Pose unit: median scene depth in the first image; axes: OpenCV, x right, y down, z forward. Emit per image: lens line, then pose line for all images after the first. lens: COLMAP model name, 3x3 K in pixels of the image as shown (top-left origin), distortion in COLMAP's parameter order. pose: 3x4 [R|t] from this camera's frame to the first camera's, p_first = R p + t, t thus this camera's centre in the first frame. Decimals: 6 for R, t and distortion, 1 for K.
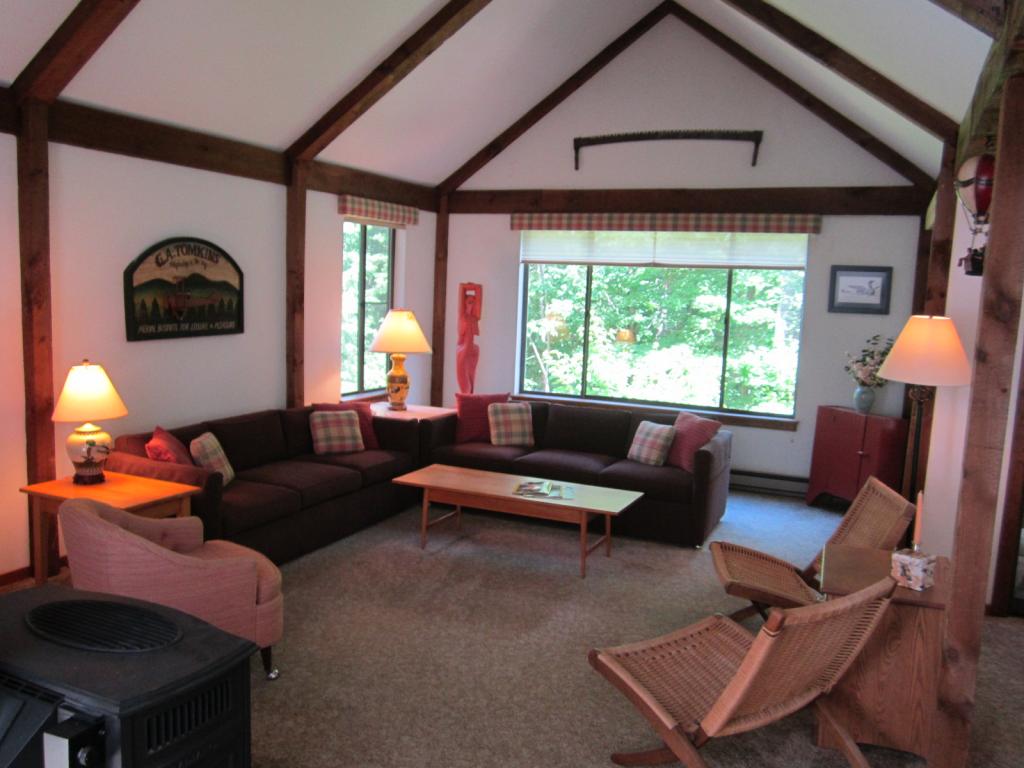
lens RADIAL K [[852.4, 0, 518.2], [0, 852.4, 381.7], [0, 0, 1]] dist [-0.047317, 0.012738]
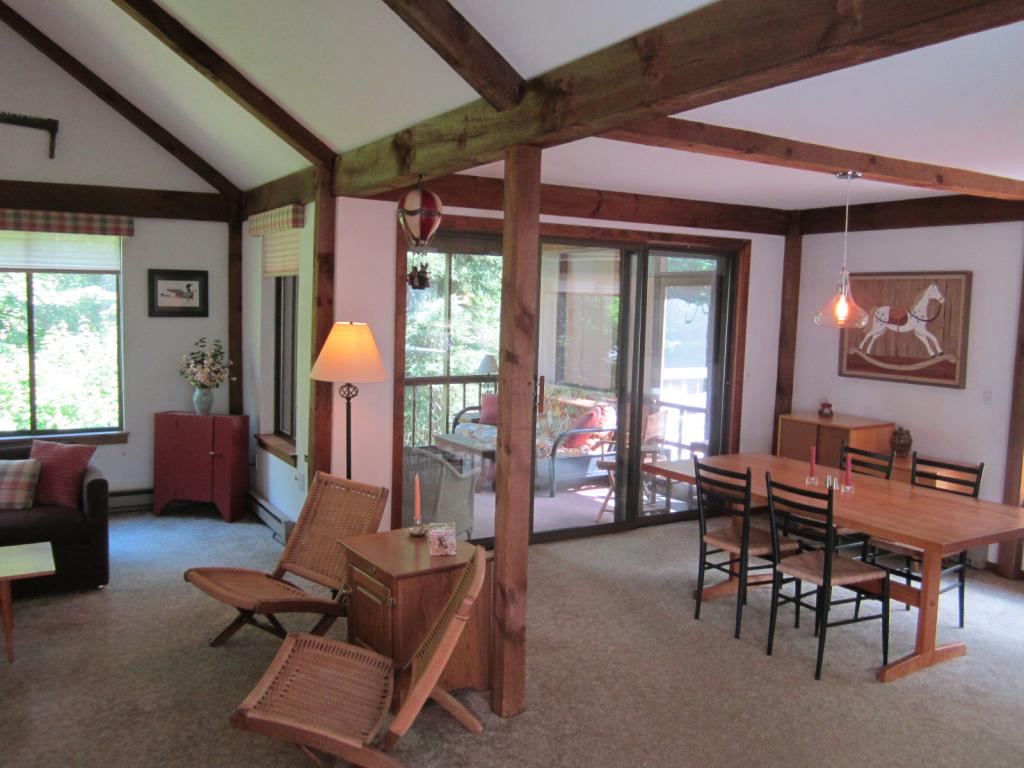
lens RADIAL K [[852.4, 0, 518.0], [0, 852.4, 378.8], [0, 0, 1]] dist [-0.047317, 0.012738]
pose [[0.568578, -0.100281, 0.816494, -0.202553], [0.092022, 0.994066, 0.058010, -0.029663], [-0.817466, 0.042152, 0.574432, 0.098195]]
